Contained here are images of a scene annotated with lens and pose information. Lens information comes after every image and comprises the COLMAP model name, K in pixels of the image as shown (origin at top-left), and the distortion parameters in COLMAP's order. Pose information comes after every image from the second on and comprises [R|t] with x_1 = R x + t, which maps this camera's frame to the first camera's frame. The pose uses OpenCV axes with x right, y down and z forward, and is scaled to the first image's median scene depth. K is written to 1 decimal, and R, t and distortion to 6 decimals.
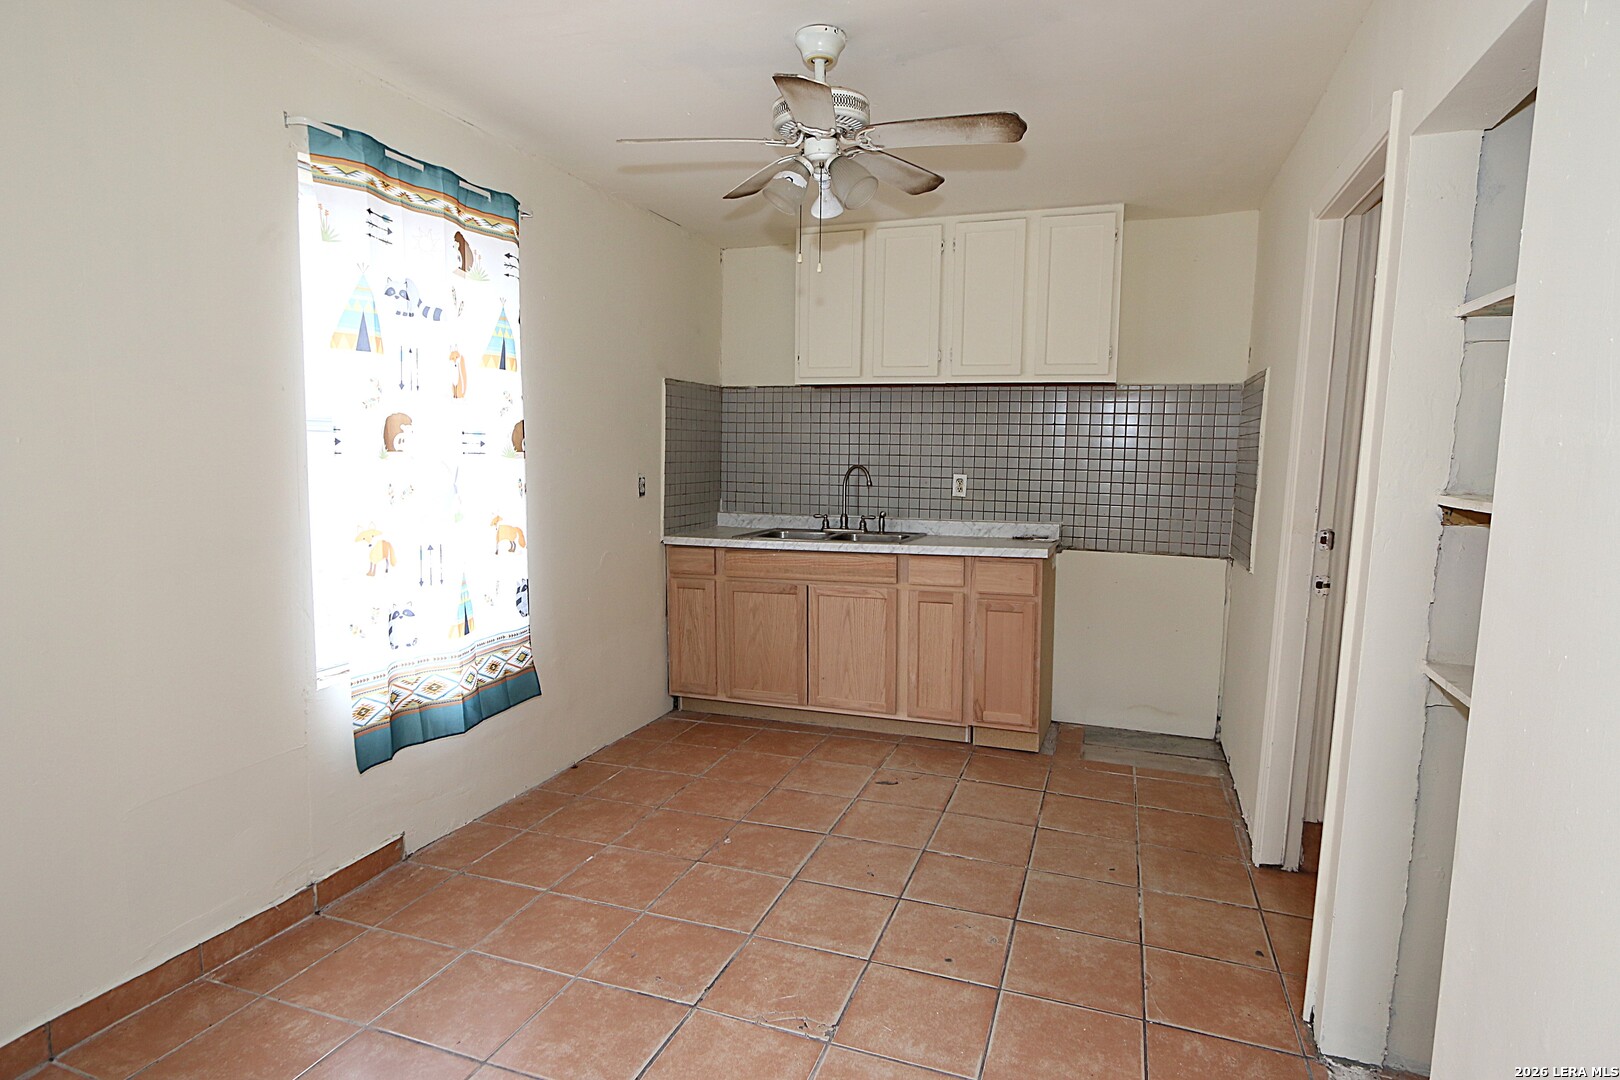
lens RADIAL K [[871.2, 0, 810.0], [0, 871.2, 540.0], [0, 0, 1]] dist [-0.021068, 0.002258]
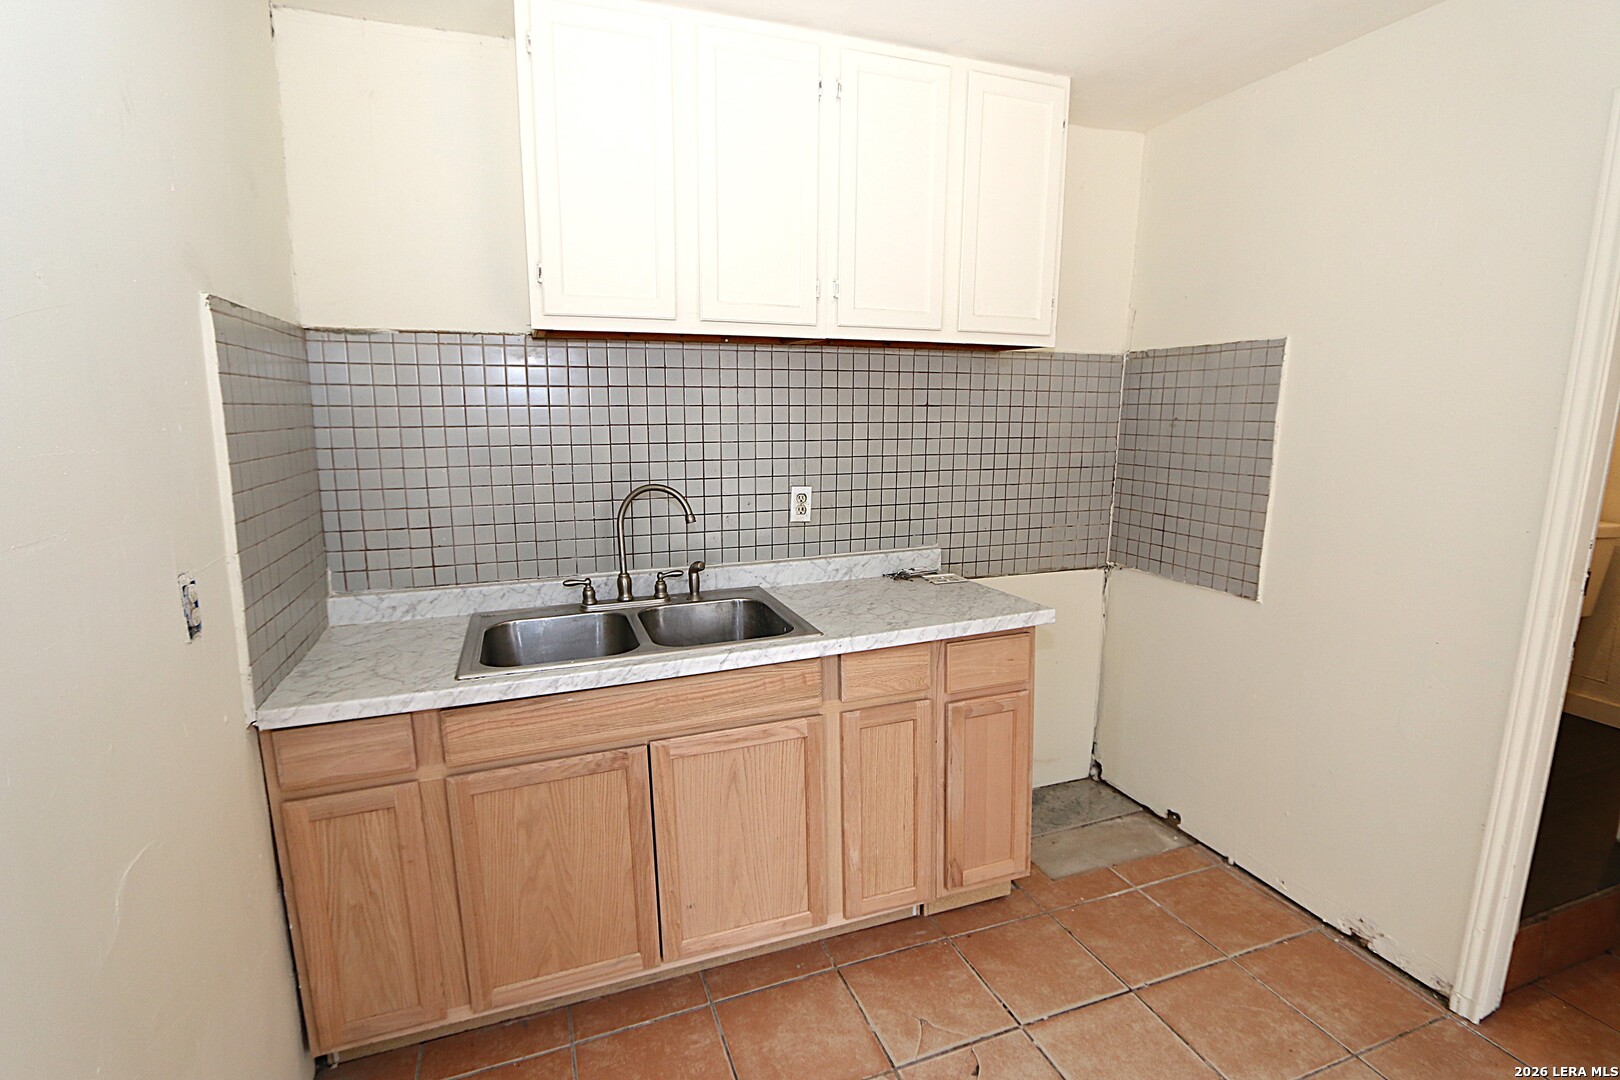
lens RADIAL K [[759.9, 0, 803.3], [0, 759.9, 540.8], [0, 0, 1]] dist [-0.020114, 0.001291]
pose [[0.767255, -0.124984, 0.629046, -0.179039], [0.079093, 0.991780, 0.100585, -0.092617], [-0.636446, -0.027421, 0.770833, 0.579675]]
